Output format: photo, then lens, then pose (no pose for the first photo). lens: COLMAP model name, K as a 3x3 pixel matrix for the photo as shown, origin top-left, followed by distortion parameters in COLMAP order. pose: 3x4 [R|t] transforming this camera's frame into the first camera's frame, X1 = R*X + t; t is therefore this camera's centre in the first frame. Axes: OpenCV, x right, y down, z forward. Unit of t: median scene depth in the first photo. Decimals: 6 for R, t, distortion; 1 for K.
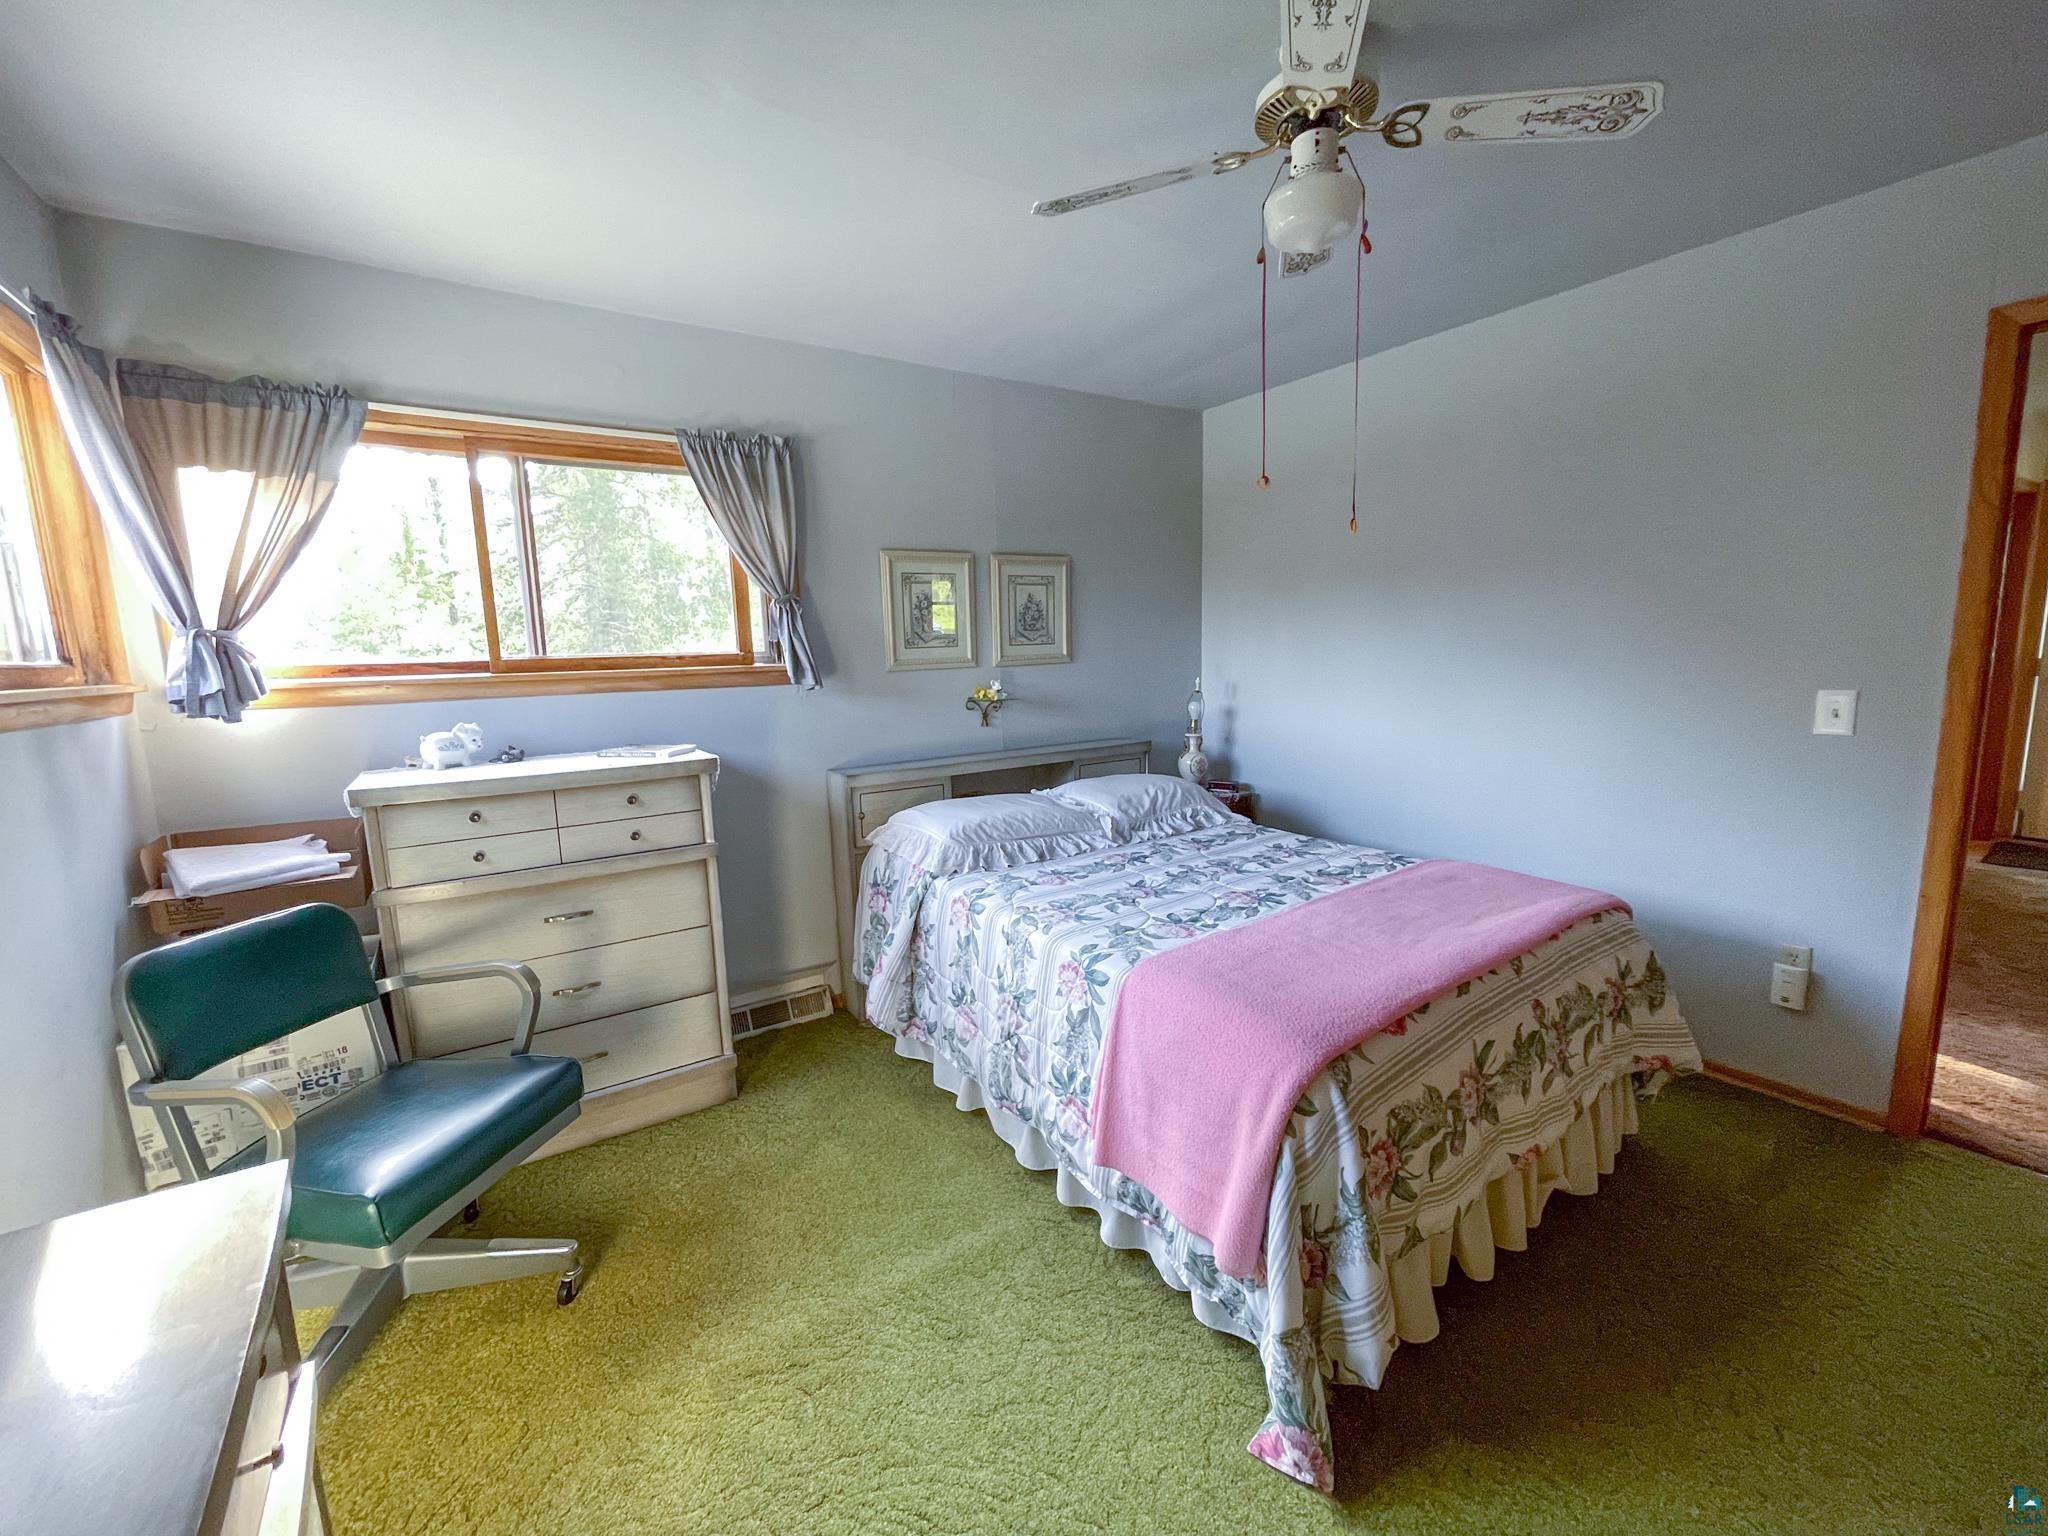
lens RADIAL K [[830.8, 0, 1010.3], [0, 830.8, 772.4], [0, 0, 1]] dist [0.000148, -0.000960]
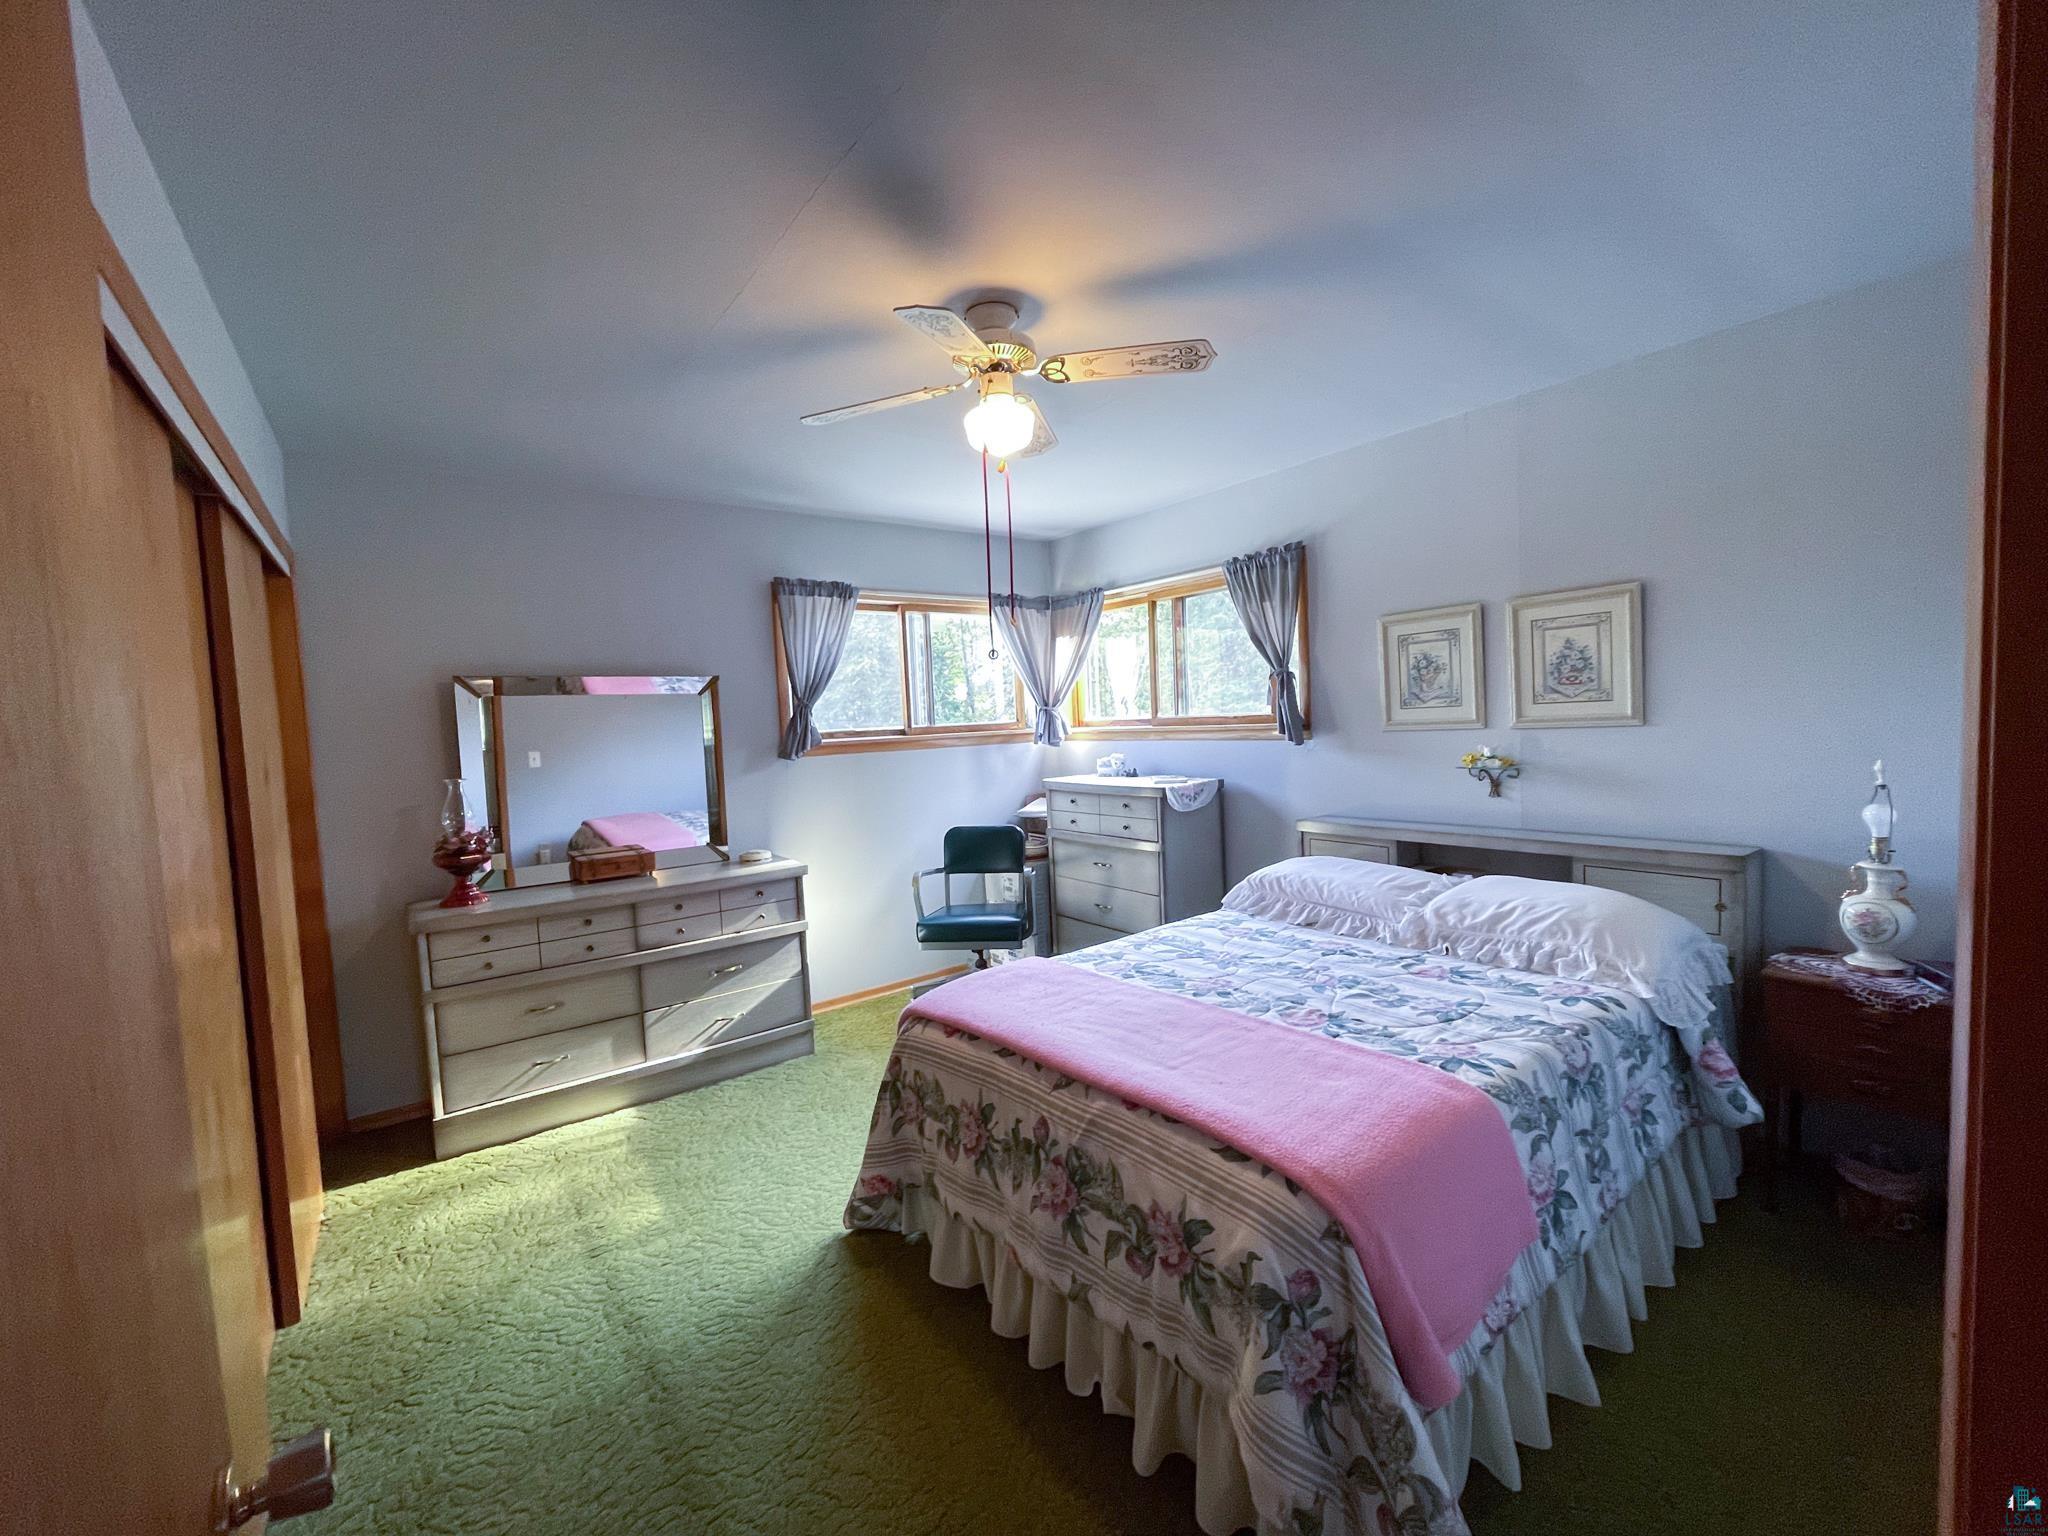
lens RADIAL K [[830.8, 0, 1016.0], [0, 830.8, 766.9], [0, 0, 1]] dist [0.000148, -0.000960]
pose [[0.056954, 0.084819, -0.994767, 1.075728], [-0.103354, 0.991532, 0.078626, -0.139170], [0.993013, 0.098335, 0.065238, 0.599067]]
